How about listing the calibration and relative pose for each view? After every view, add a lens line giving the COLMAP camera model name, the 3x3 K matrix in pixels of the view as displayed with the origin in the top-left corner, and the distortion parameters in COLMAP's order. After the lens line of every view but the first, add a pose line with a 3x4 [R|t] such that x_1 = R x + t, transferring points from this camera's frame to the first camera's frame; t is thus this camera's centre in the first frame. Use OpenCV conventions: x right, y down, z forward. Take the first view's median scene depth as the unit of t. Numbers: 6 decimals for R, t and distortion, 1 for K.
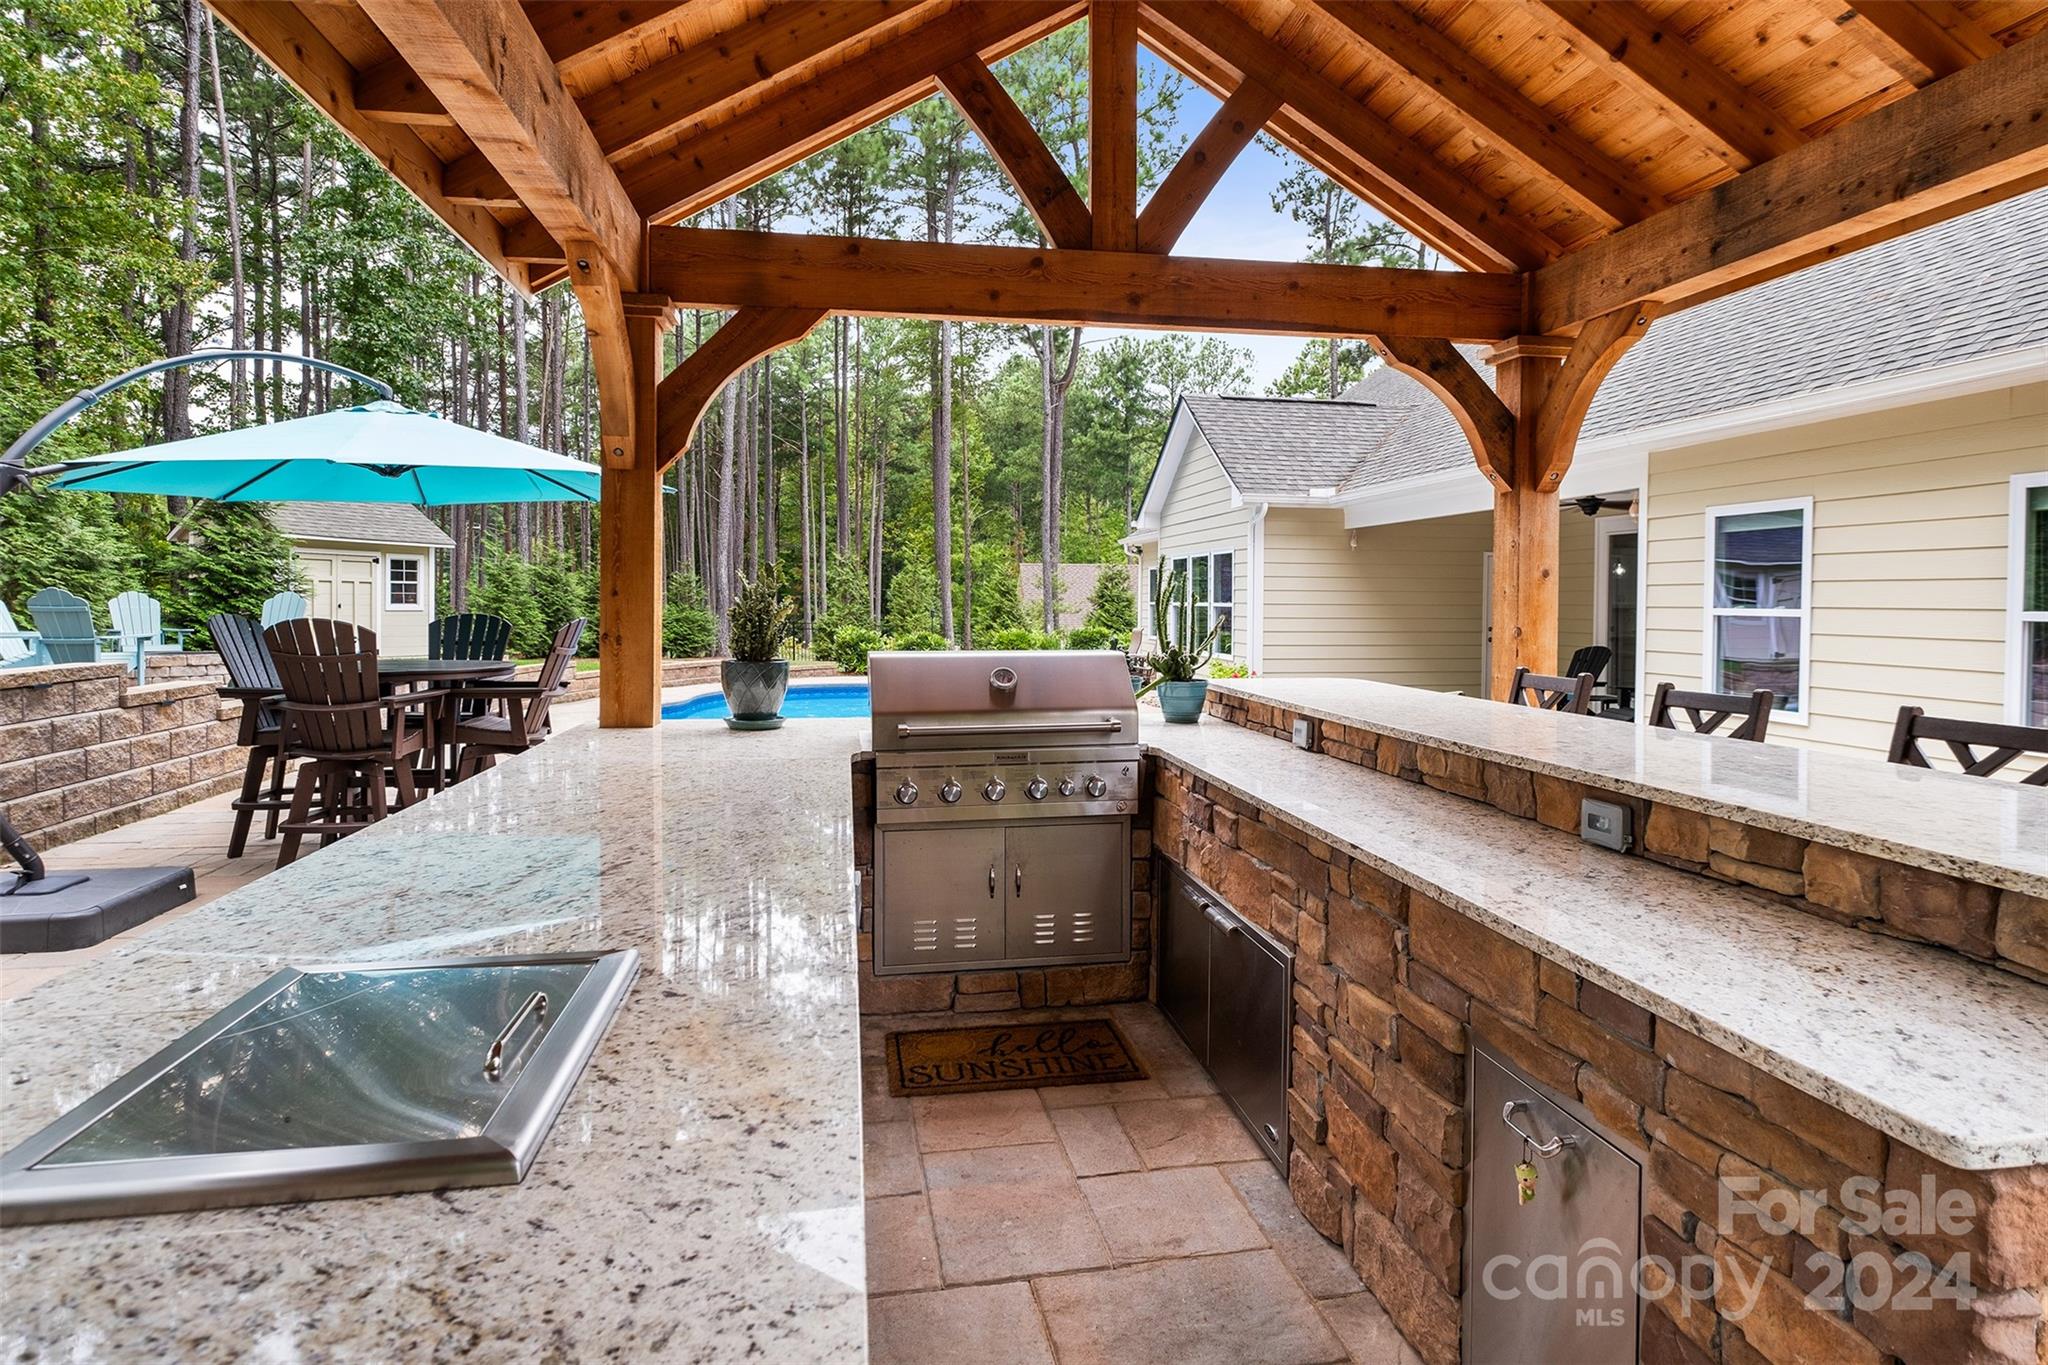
lens RADIAL K [[1103.2, 0, 1069.3], [0, 1103.2, 624.1], [0, 0, 1]] dist [-0.000022, 0.001662]
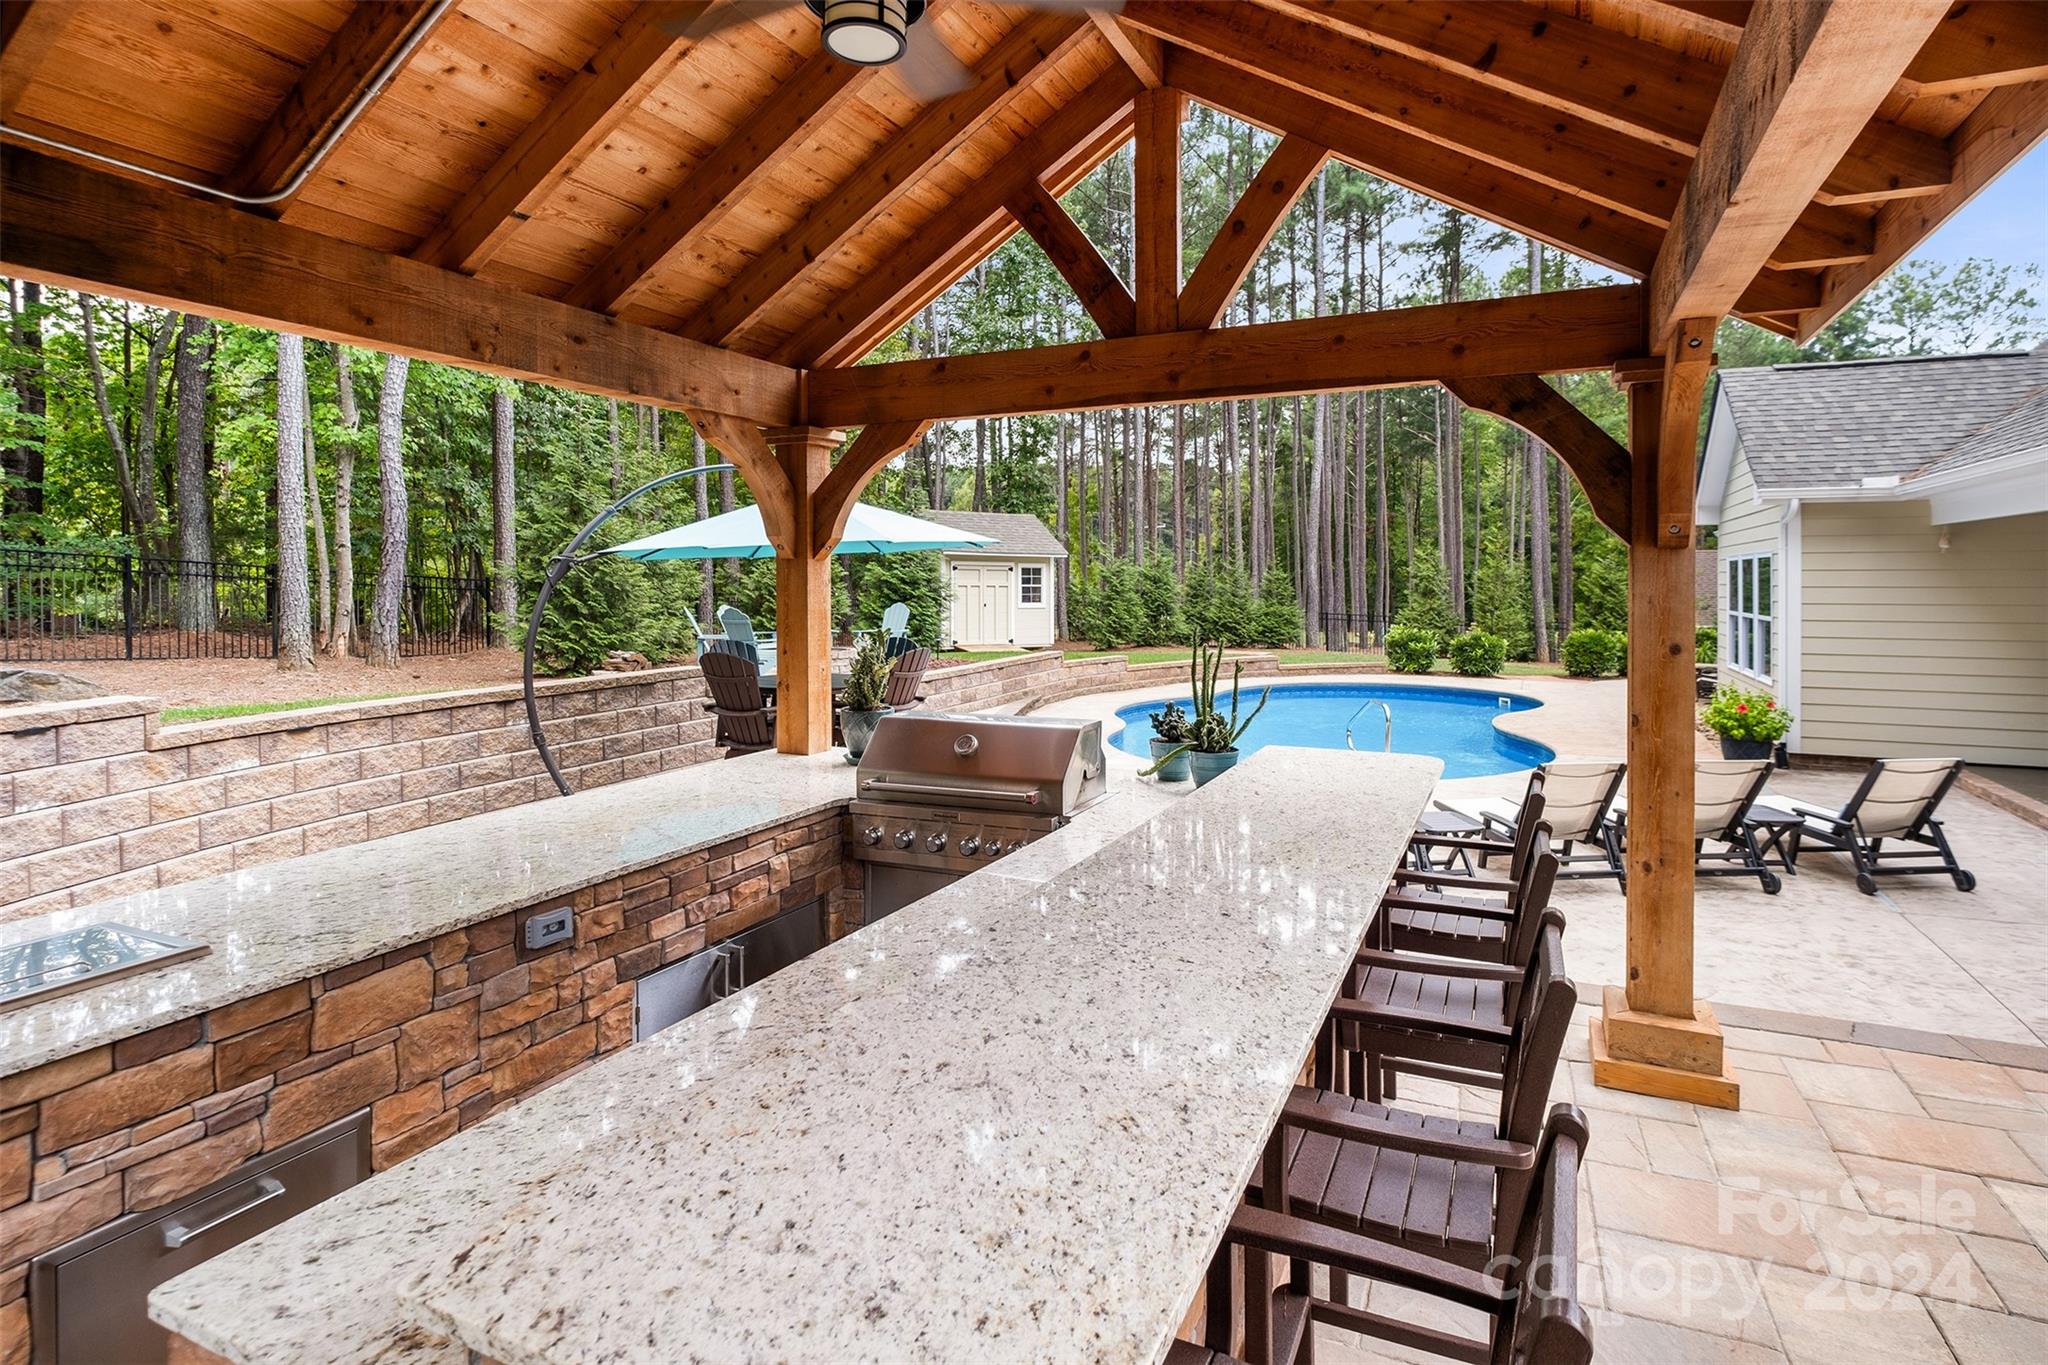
lens RADIAL K [[1062.0, 0, 1078.9], [0, 1062.0, 584.3], [0, 0, 1]] dist [0.003652, 0.001833]
pose [[0.828328, -0.003354, -0.560233, 0.160601], [-0.008250, 0.999801, -0.018183, -0.023983], [0.560182, 0.019683, 0.828136, 0.038015]]
